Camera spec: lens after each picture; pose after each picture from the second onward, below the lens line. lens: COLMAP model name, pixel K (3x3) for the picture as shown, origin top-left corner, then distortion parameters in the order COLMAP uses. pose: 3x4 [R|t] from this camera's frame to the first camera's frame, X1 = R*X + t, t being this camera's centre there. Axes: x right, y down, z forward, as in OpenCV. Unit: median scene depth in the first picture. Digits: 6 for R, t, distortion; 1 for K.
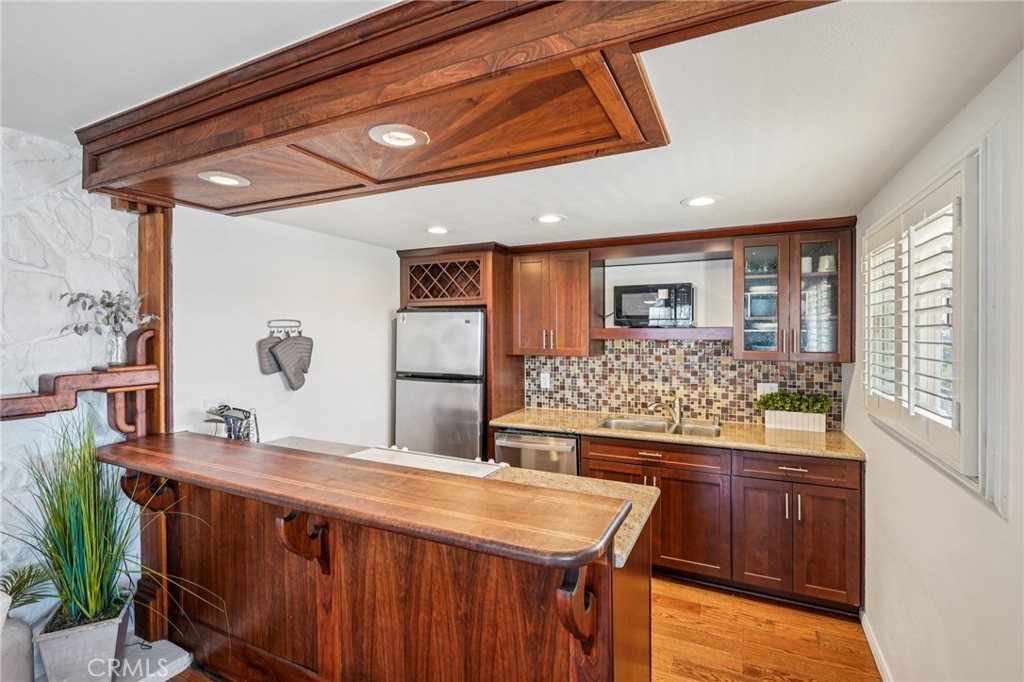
lens RADIAL K [[468.2, 0, 512.0], [0, 468.2, 341.0], [0, 0, 1]] dist [-0.002582, 0.000074]
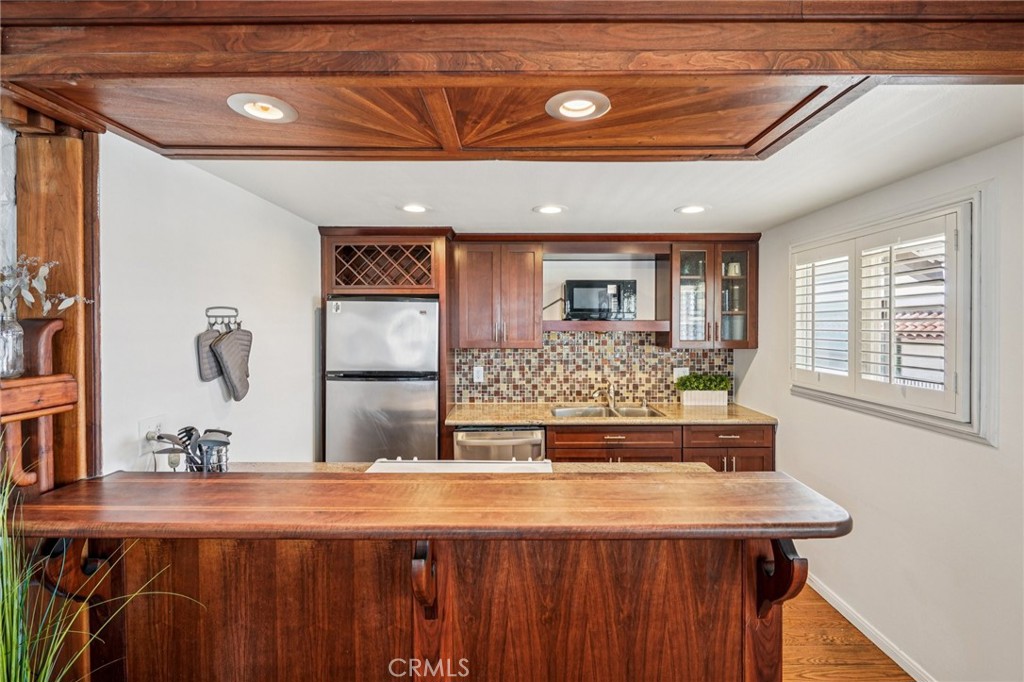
lens RADIAL K [[472.0, 0, 512.9], [0, 472.0, 335.3], [0, 0, 1]] dist [-0.001725, 0.000060]
pose [[0.900512, -0.008765, 0.434743, -0.395215], [0.007714, 0.999962, 0.004181, 0.000084], [-0.434763, -0.000411, 0.900545, 0.123336]]
